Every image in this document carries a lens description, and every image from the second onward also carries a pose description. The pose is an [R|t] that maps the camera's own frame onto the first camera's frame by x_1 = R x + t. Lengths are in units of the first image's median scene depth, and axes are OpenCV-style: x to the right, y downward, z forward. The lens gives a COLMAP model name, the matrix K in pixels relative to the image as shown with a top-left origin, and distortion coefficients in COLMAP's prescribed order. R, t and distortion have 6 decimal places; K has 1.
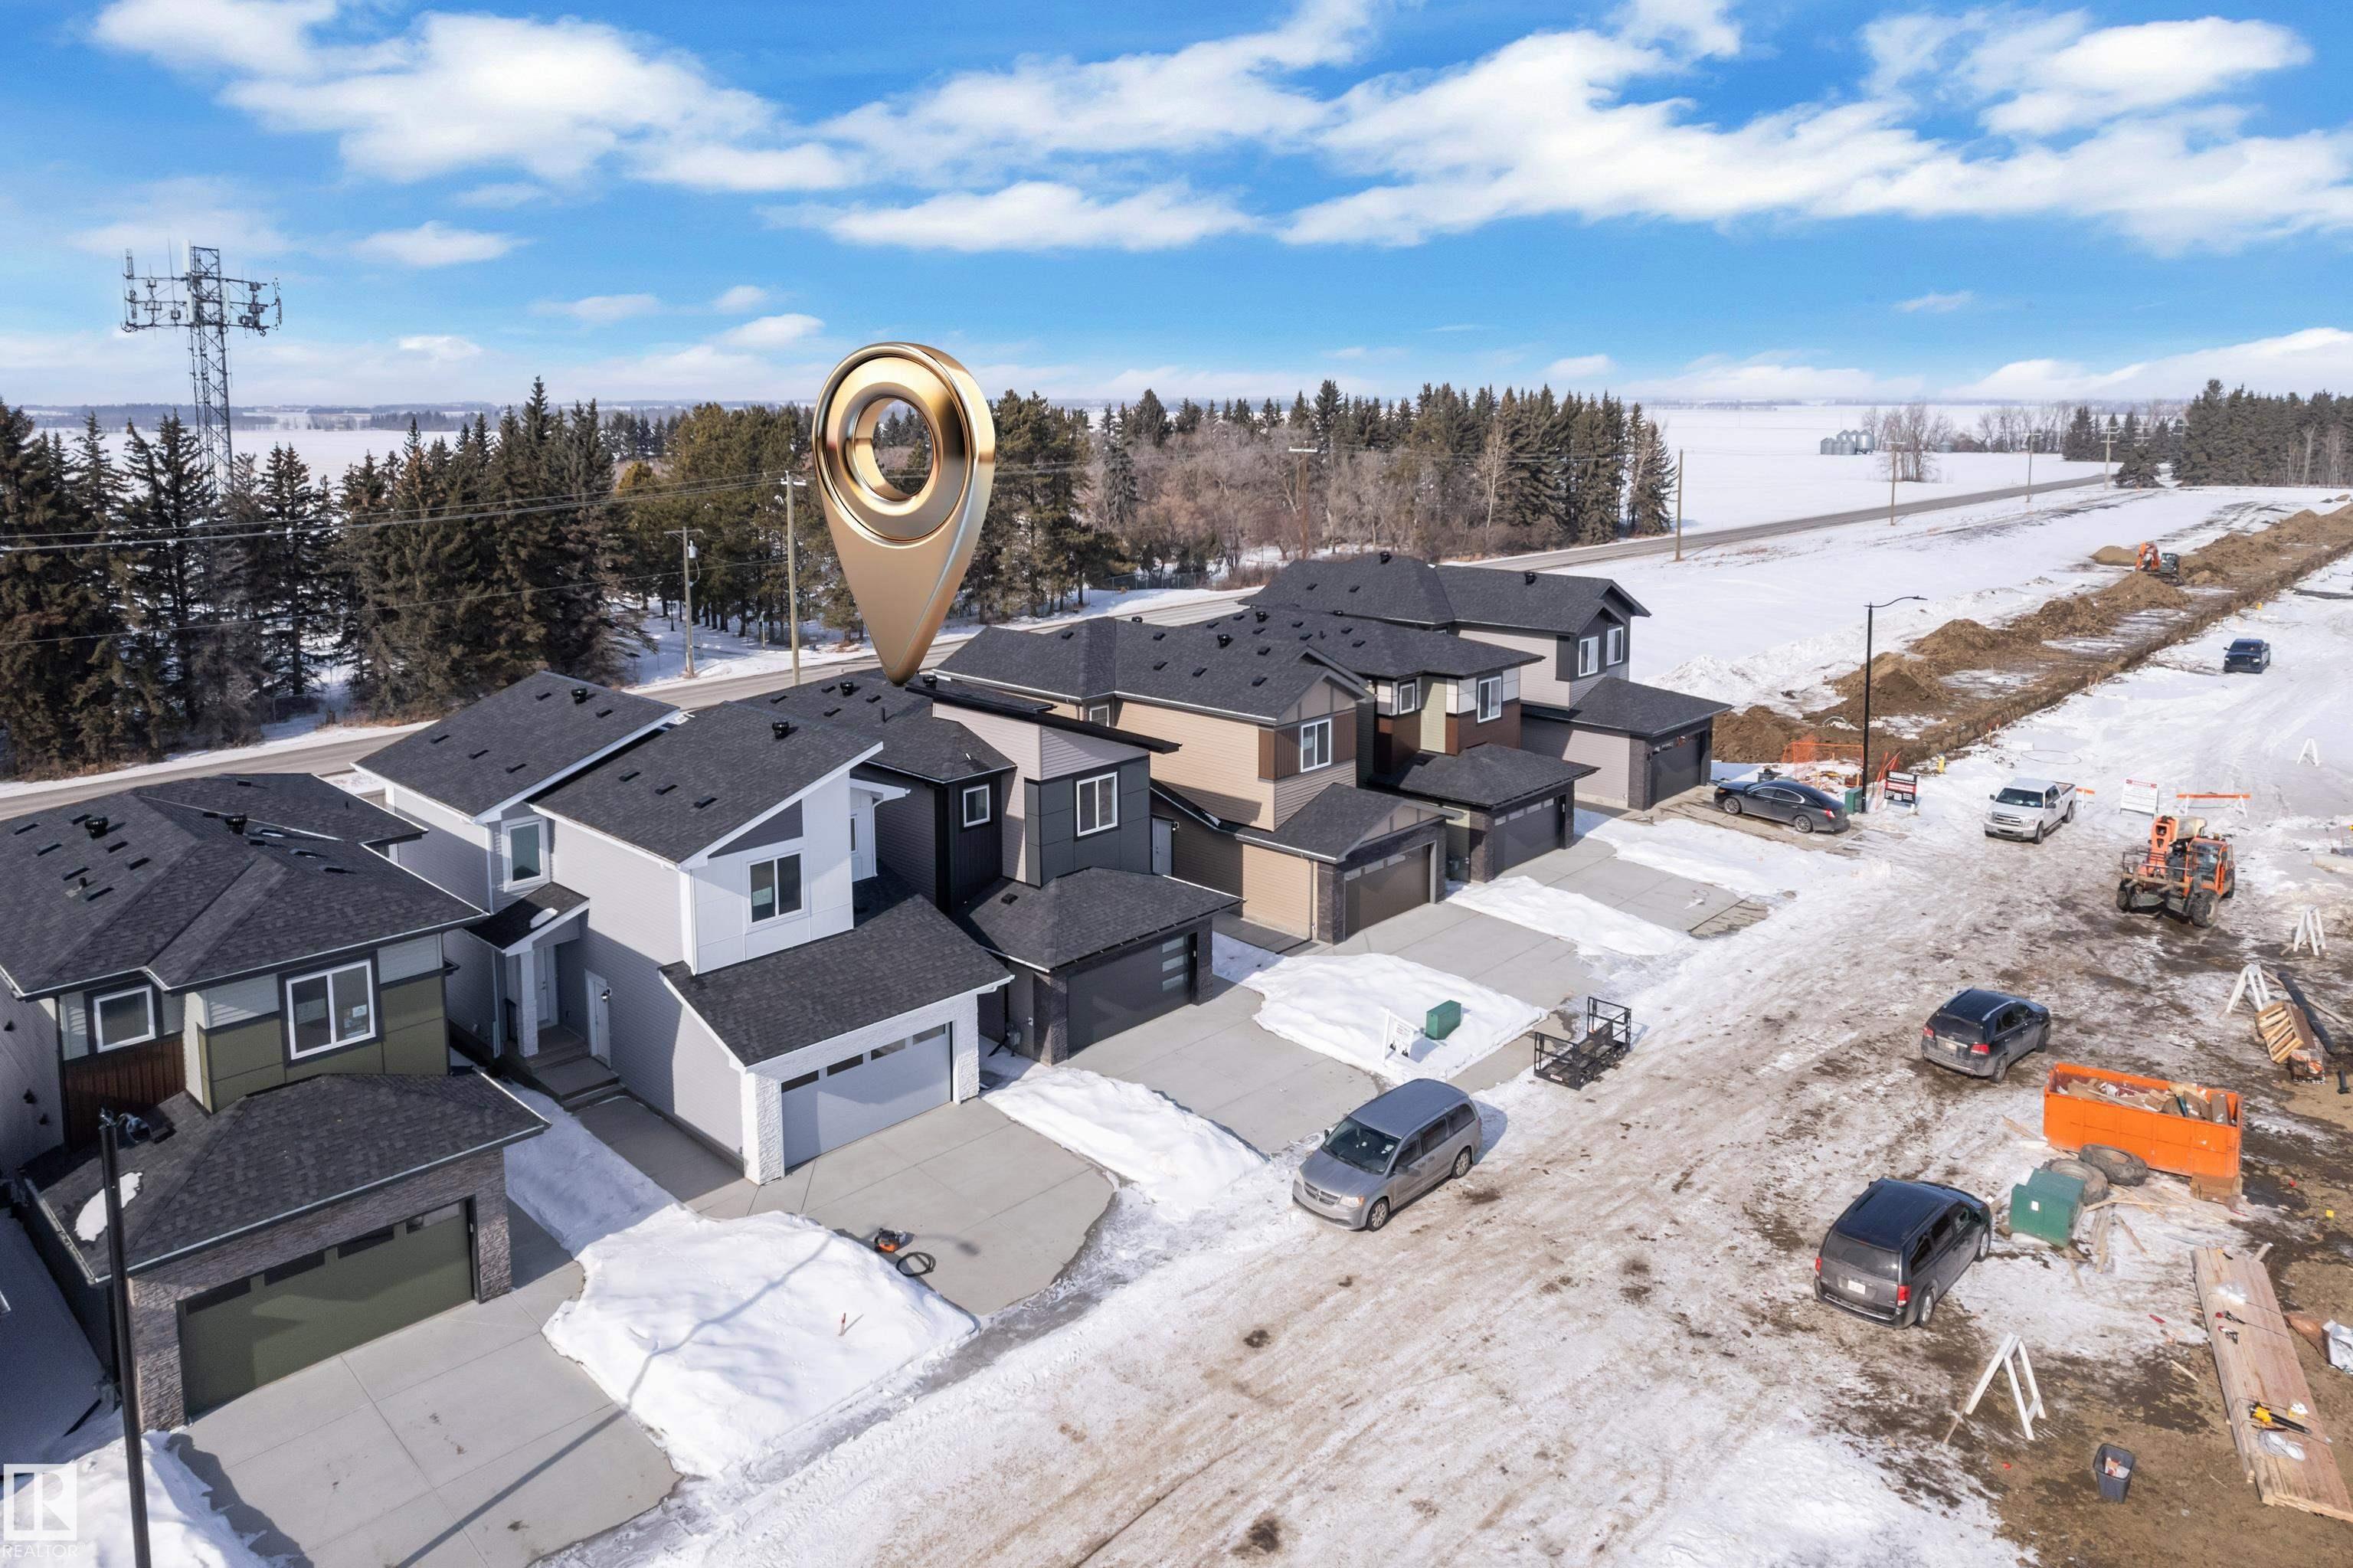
lens RADIAL K [[1584.1, 0, 1183.3], [0, 1584.1, 562.2], [0, 0, 1]] dist [-0.076501, 0.062628]
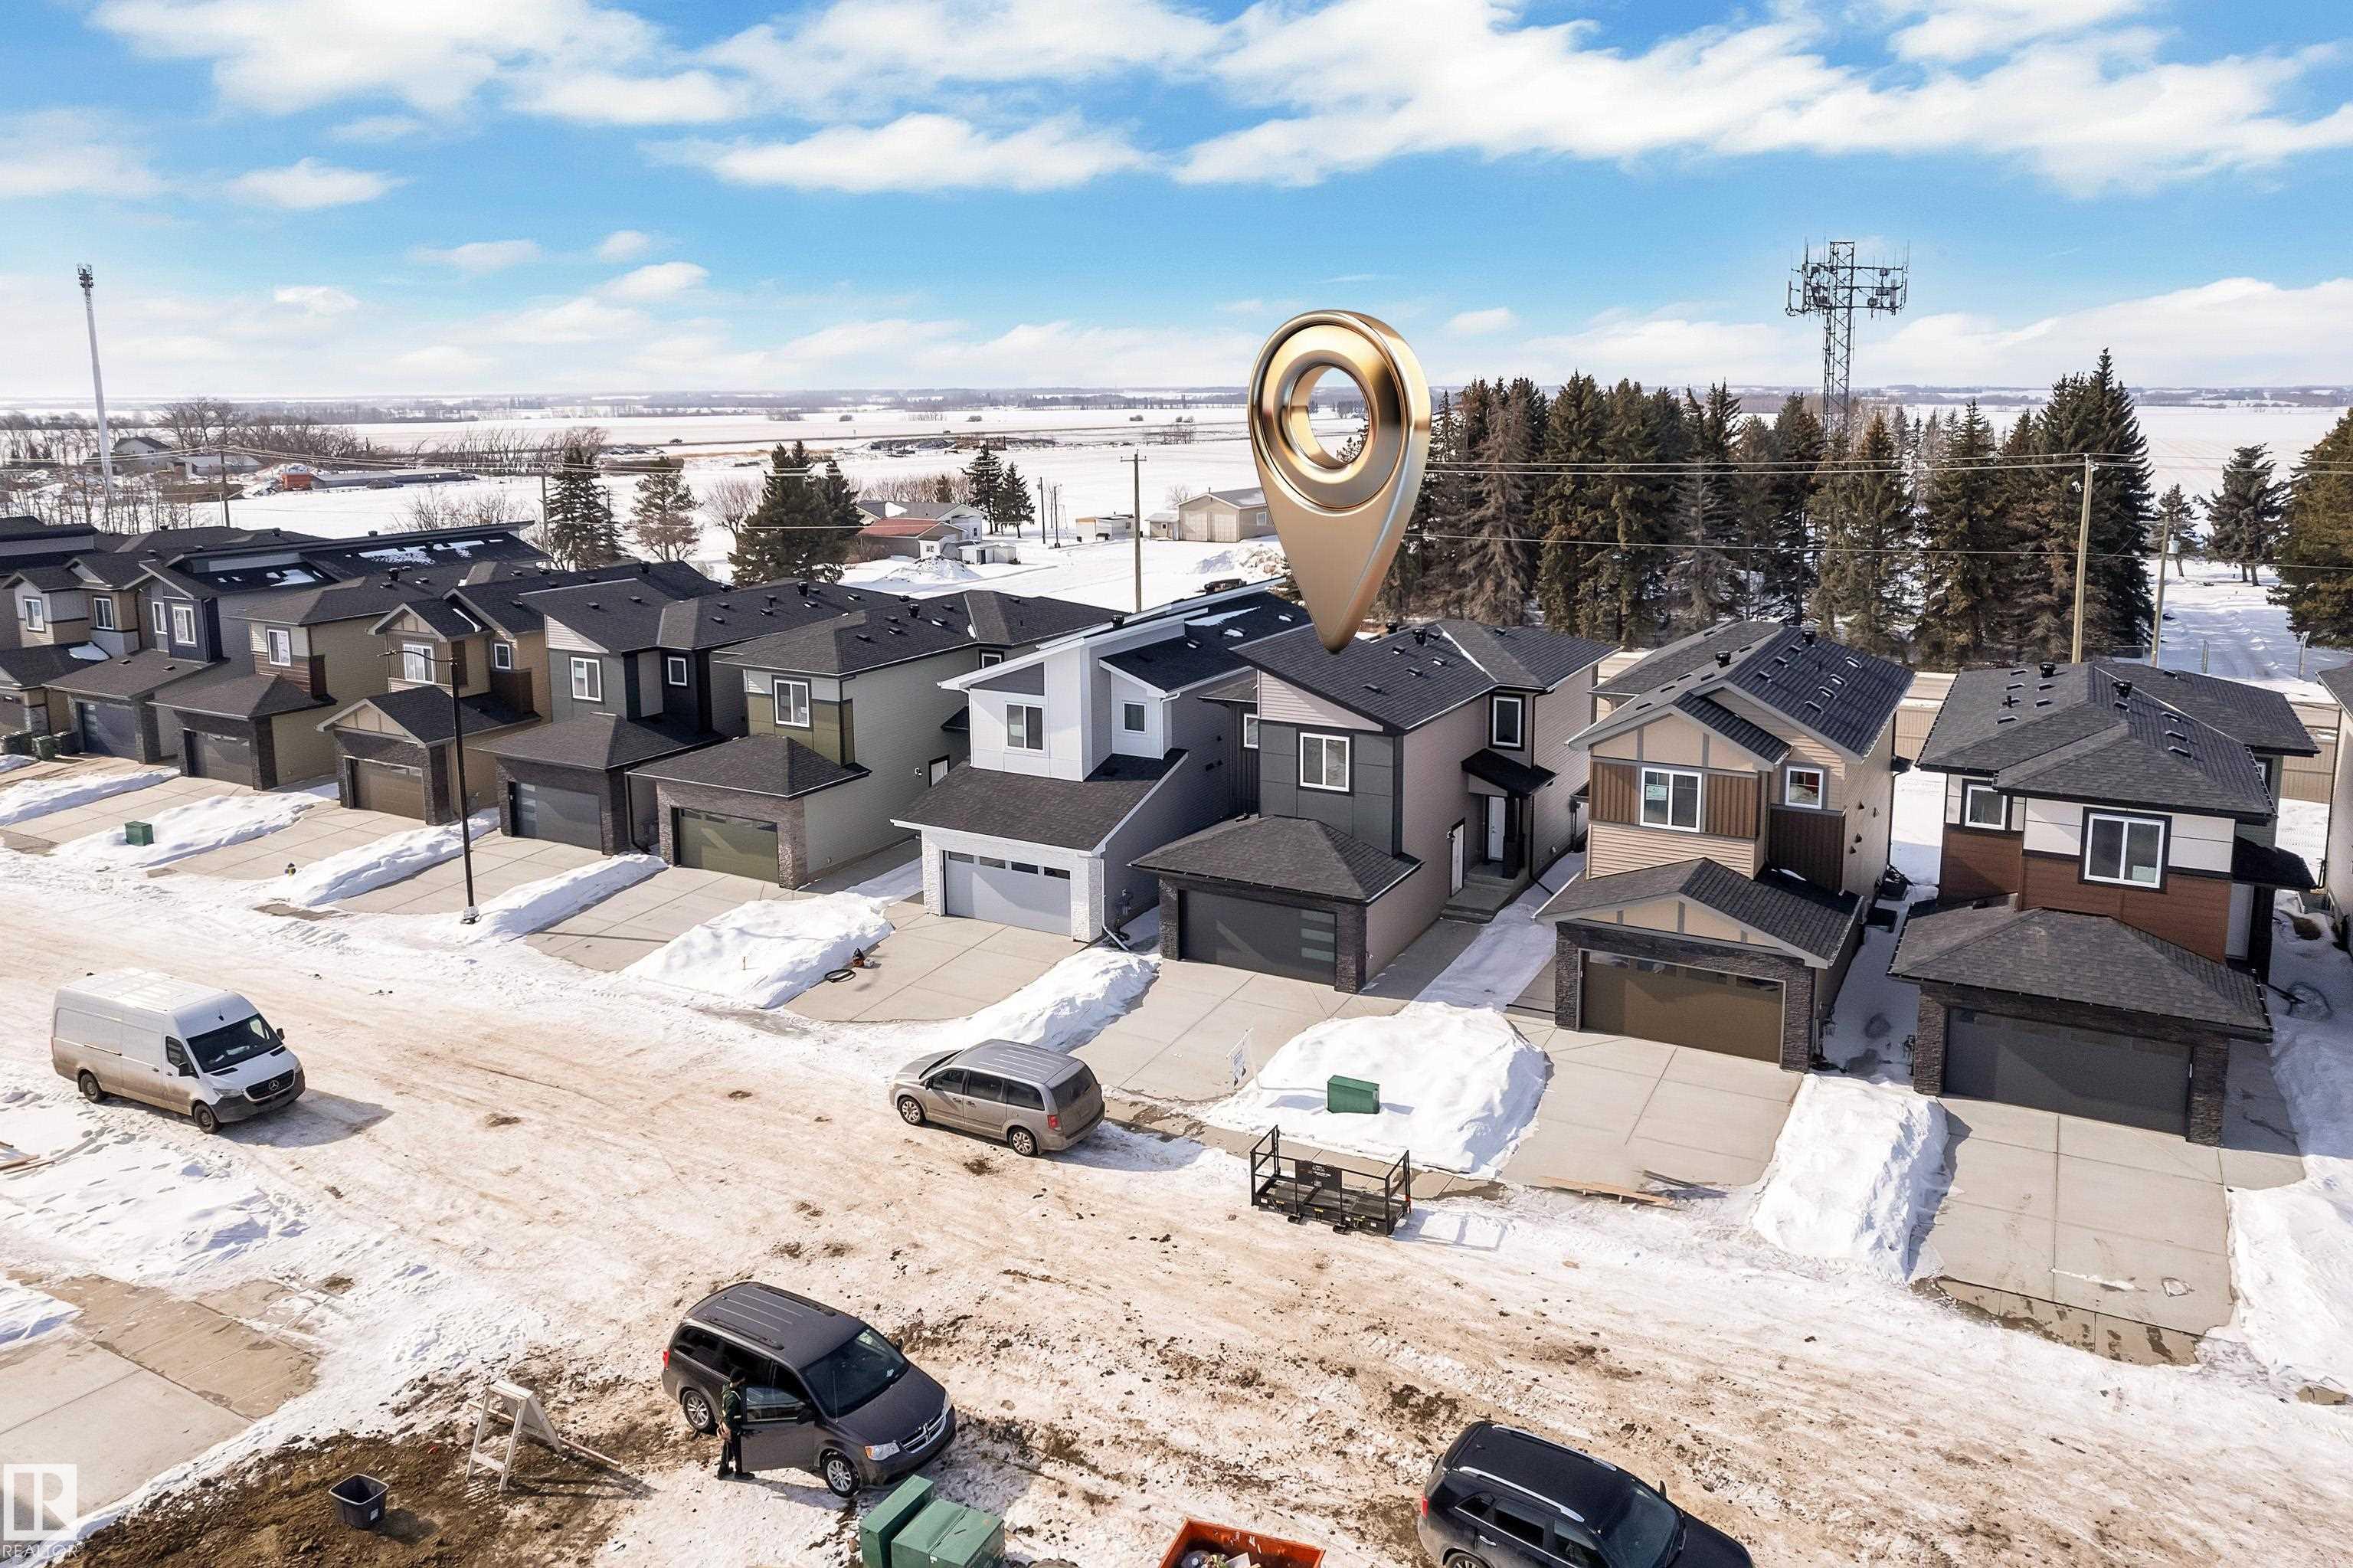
lens RADIAL K [[1554.8, 0, 1312.0], [0, 1554.8, 645.6], [0, 0, 1]] dist [-0.048260, 0.034514]
pose [[0.288306, 0.159968, -0.944081, 0.759473], [-0.100688, 0.985545, 0.136245, -0.046719], [0.952230, 0.055777, 0.300245, 0.607781]]
